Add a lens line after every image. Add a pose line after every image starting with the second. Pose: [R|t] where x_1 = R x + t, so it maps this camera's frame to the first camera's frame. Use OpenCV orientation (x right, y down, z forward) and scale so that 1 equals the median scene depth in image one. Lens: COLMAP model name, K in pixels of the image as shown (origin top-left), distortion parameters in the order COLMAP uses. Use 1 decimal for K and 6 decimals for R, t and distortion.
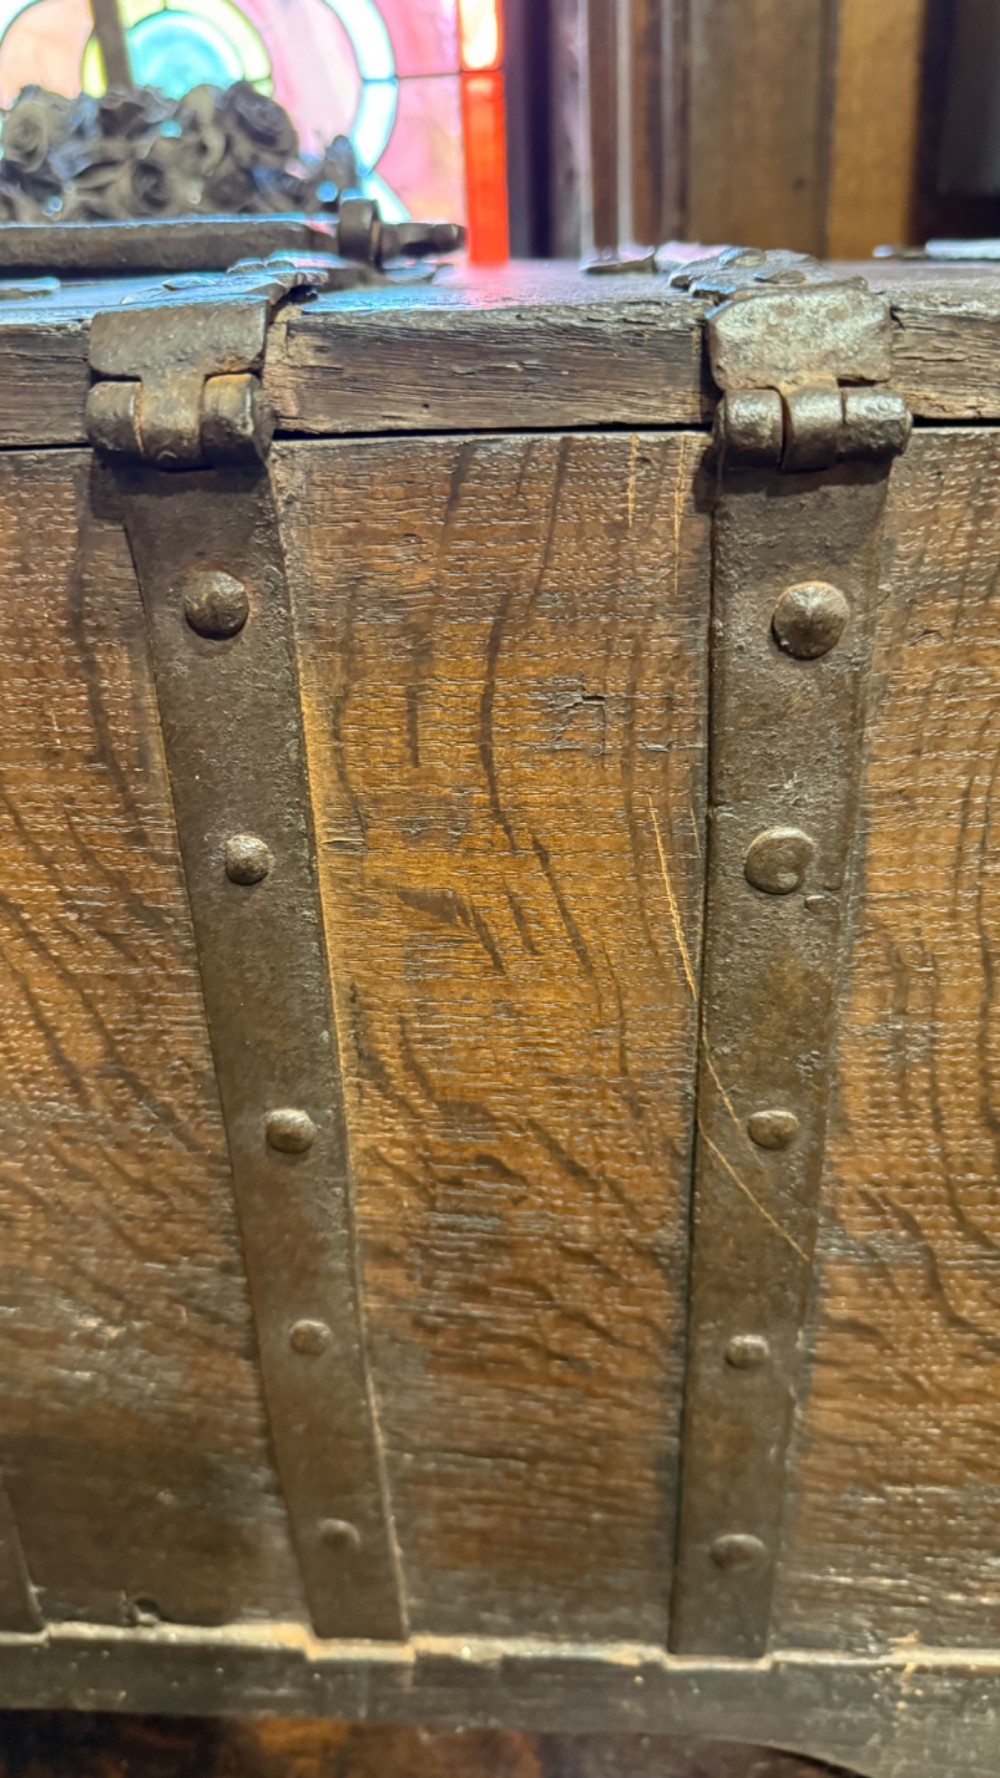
lens RADIAL K [[1341.4, 0, 500.0], [0, 1341.4, 889.0], [0, 0, 1]] dist [0.053477, -0.102175]
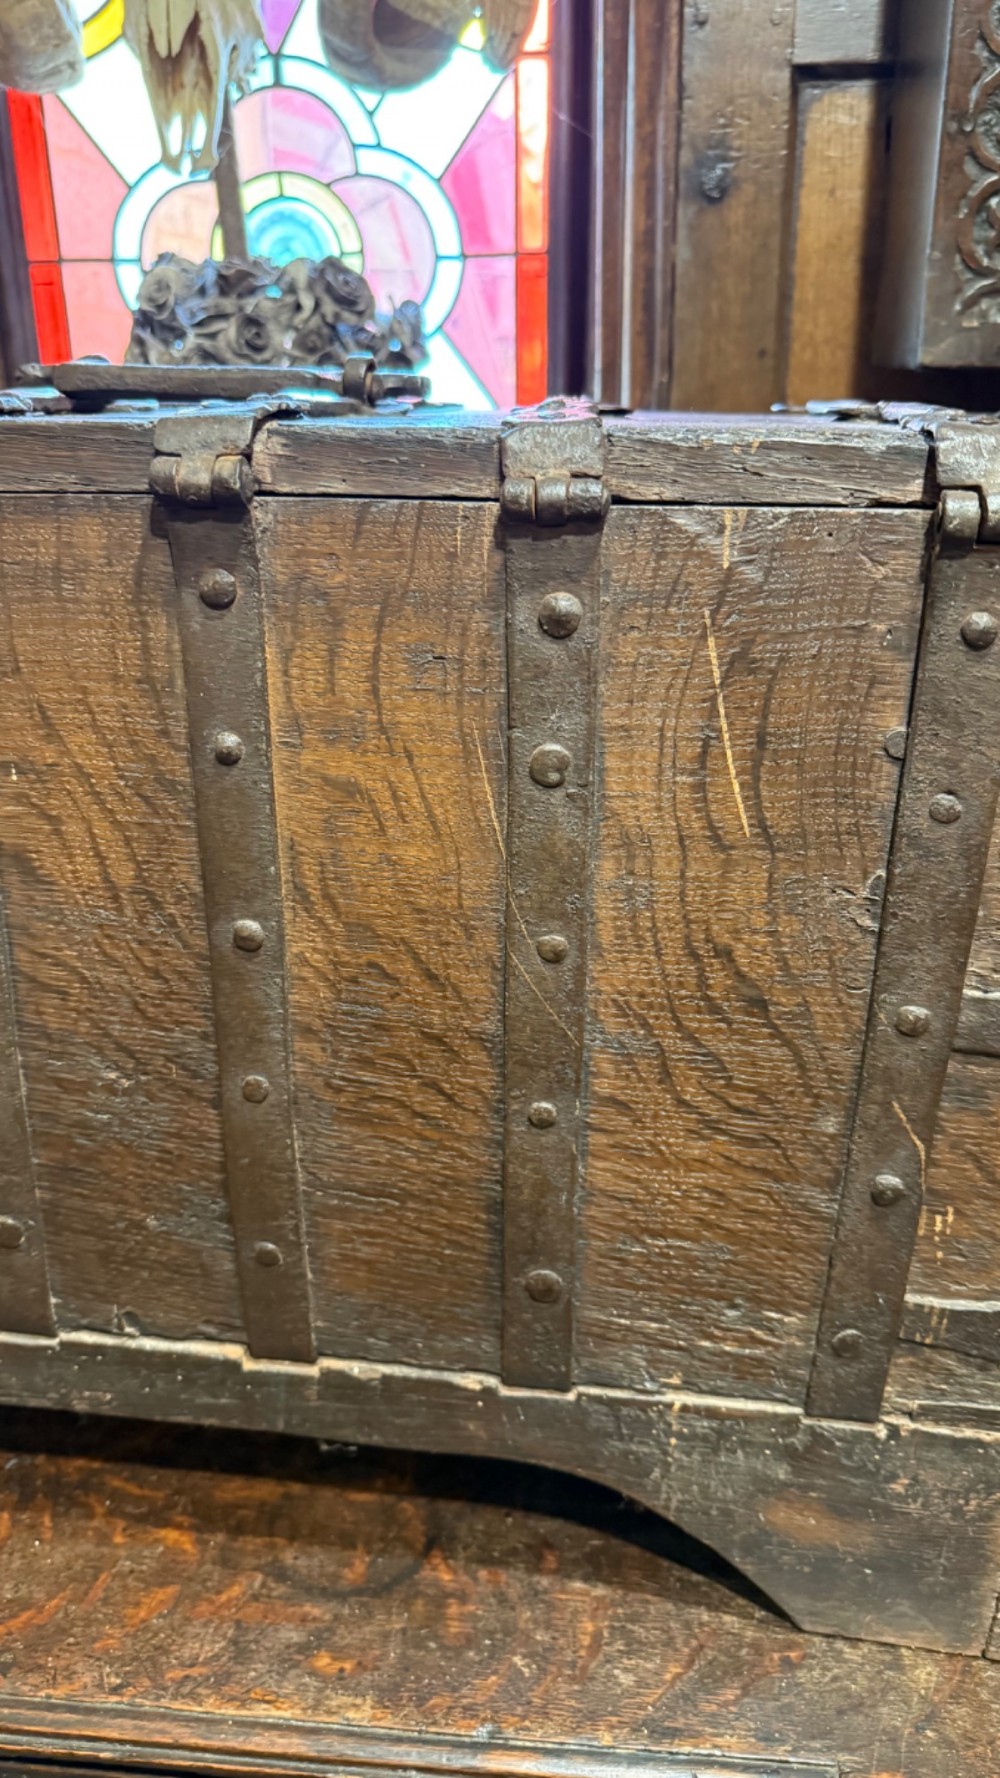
lens RADIAL K [[1321.9, 0, 509.9], [0, 1321.9, 884.0], [0, 0, 1]] dist [0.165148, -0.355358]
pose [[0.996375, 0.062469, -0.057737, 0.236976], [-0.067533, 0.993616, -0.090370, 0.245373], [0.051723, 0.093942, 0.994233, -0.536627]]
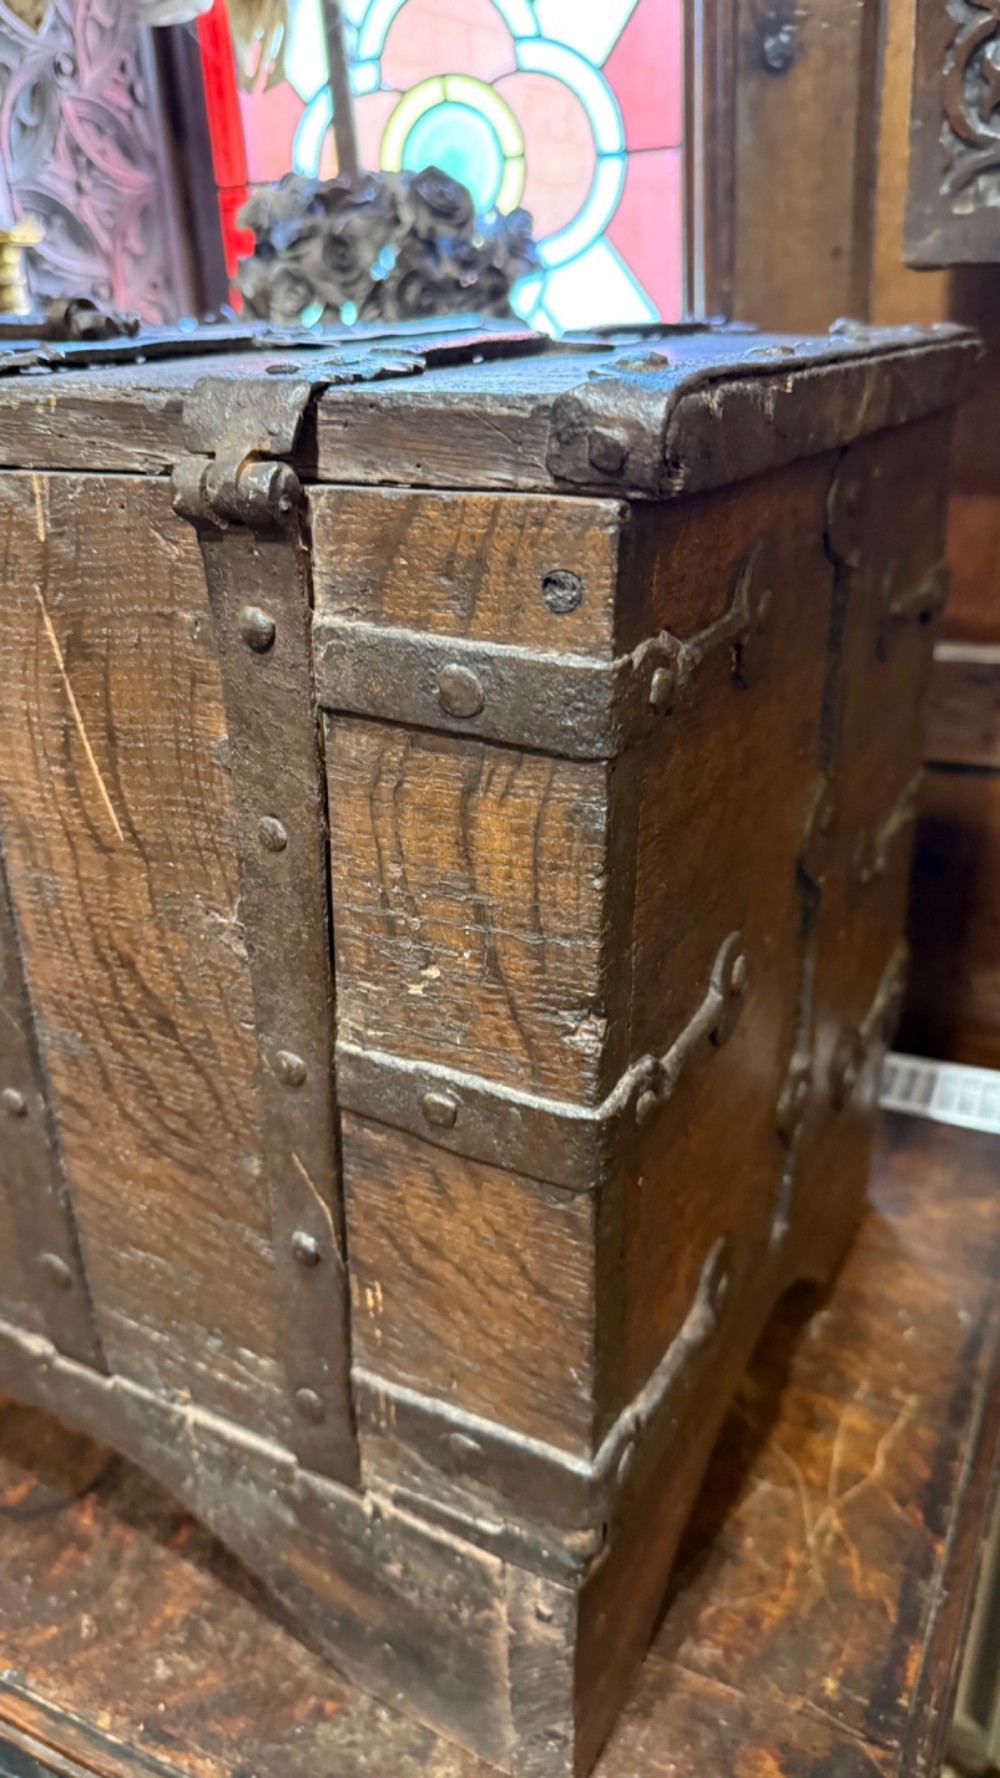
lens RADIAL K [[1341.4, 0, 500.0], [0, 1341.4, 889.0], [0, 0, 1]] dist [0.053477, -0.102175]
pose [[0.899583, 0.182097, -0.396979, 1.287592], [-0.188474, 0.981803, 0.023265, -0.011790], [0.393991, 0.053891, 0.917533, -0.139439]]
